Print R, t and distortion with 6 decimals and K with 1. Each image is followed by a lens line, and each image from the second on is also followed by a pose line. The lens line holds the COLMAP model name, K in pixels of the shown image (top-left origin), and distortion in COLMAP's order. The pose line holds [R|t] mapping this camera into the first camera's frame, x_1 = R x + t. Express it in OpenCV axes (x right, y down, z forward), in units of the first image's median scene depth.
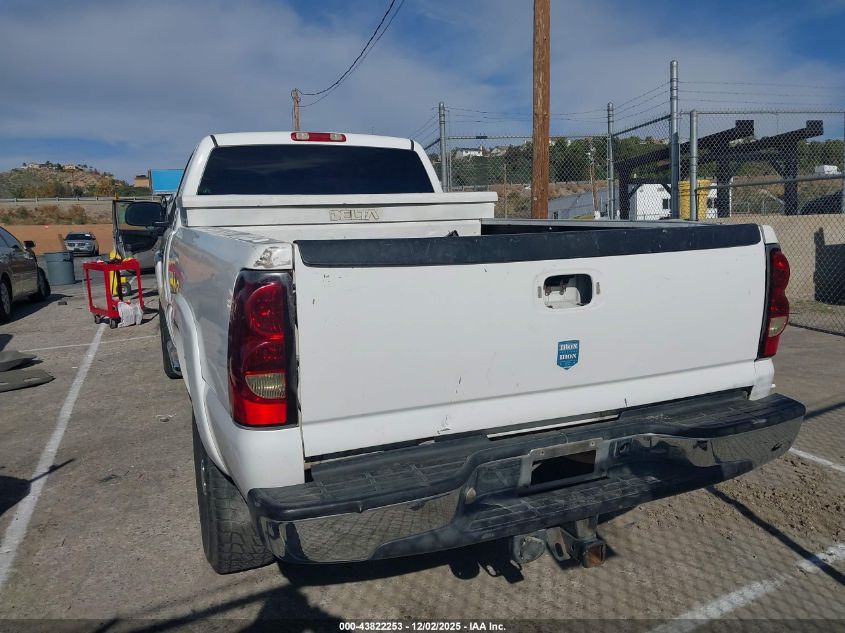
lens RADIAL K [[642.1, 0, 422.5], [0, 642.1, 316.5], [0, 0, 1]] dist [0.001947, -0.001570]
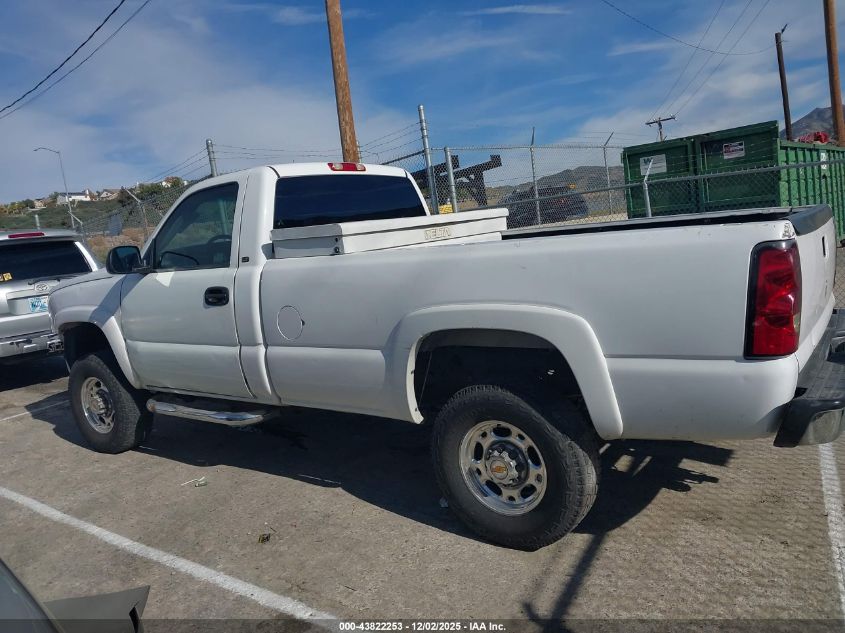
lens RADIAL K [[628.7, 0, 422.5], [0, 628.7, 316.5], [0, 0, 1]] dist [0.004485, 0.025288]
pose [[0.854295, -0.139780, 0.500641, -0.631650], [0.166282, 0.986042, -0.008438, -0.011625], [-0.492474, 0.090456, 0.865614, 0.080394]]
